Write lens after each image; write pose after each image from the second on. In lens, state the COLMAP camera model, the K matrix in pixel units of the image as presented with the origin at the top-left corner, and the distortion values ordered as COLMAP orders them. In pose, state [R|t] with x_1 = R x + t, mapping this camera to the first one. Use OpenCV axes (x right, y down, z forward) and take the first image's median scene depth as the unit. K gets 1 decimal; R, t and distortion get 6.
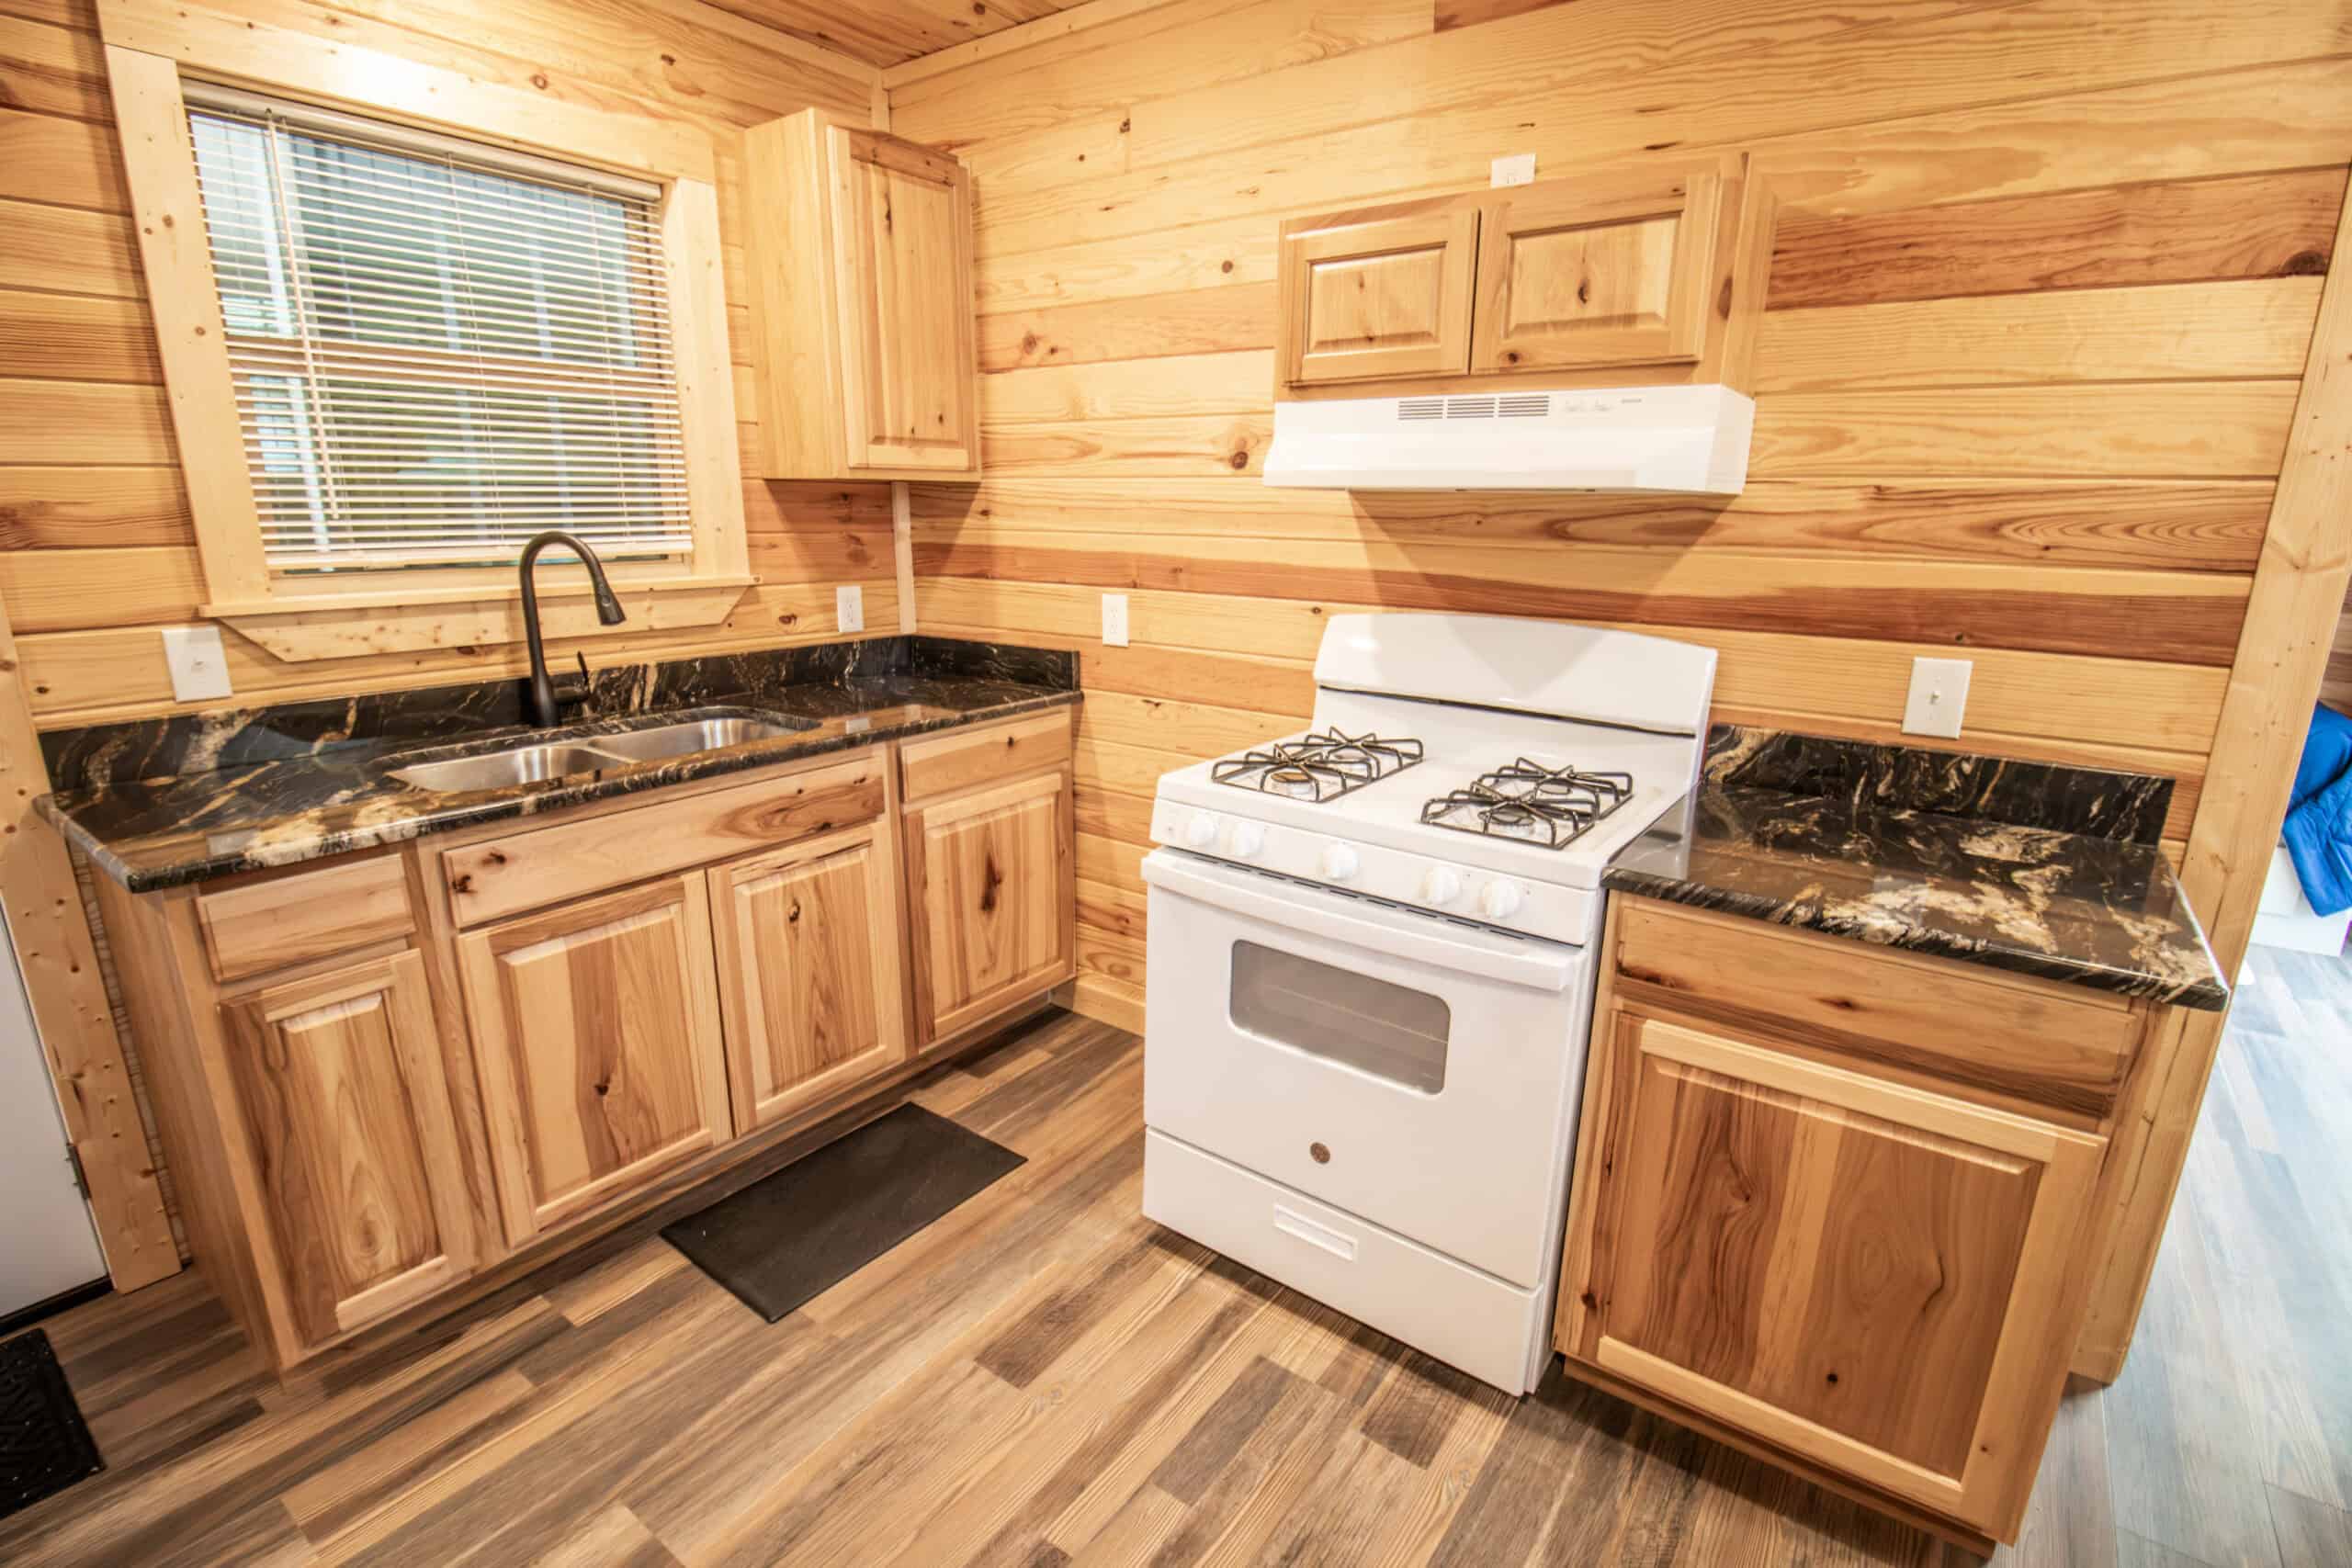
lens RADIAL K [[1110.2, 0, 1186.1], [0, 1110.2, 796.6], [0, 0, 1]] dist [0.015748, -0.016043]
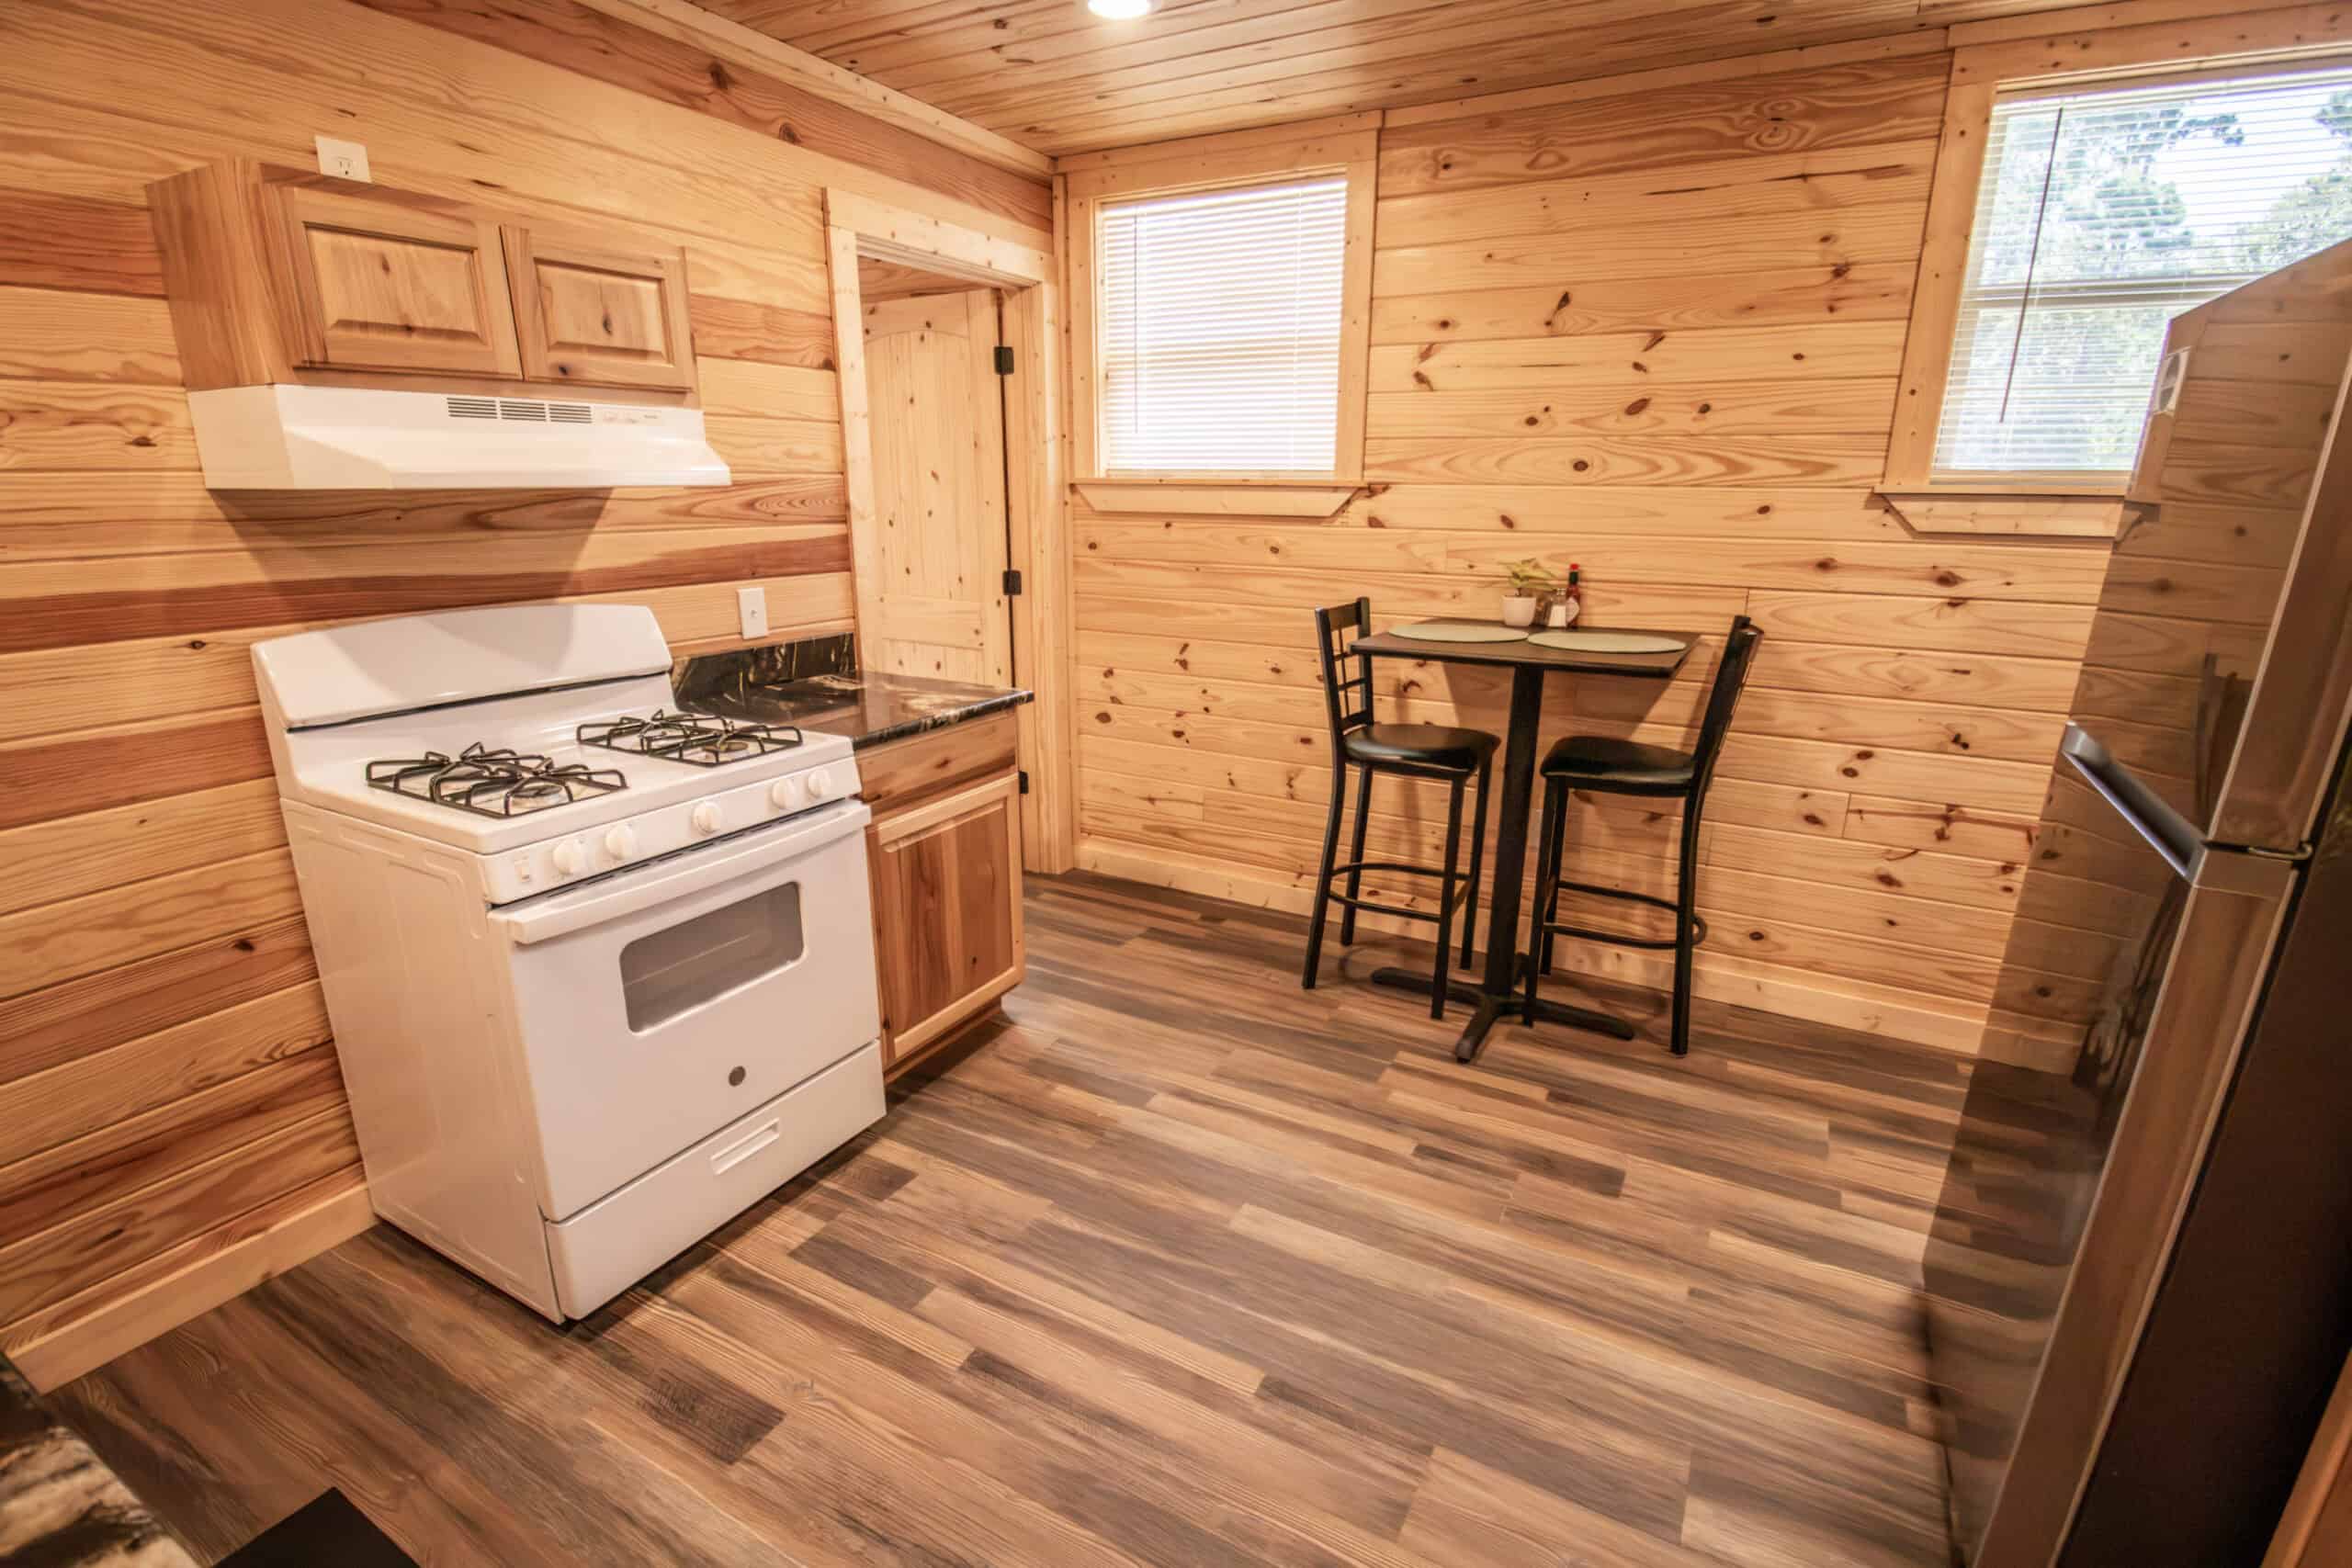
lens RADIAL K [[1110.2, 0, 1186.1], [0, 1110.2, 796.6], [0, 0, 1]] dist [0.015748, -0.016043]
pose [[-0.118643, -0.288832, 0.950000, -0.958661], [0.253042, 0.916373, 0.310210, -0.182670], [-0.960153, 0.277194, -0.035634, 0.536185]]
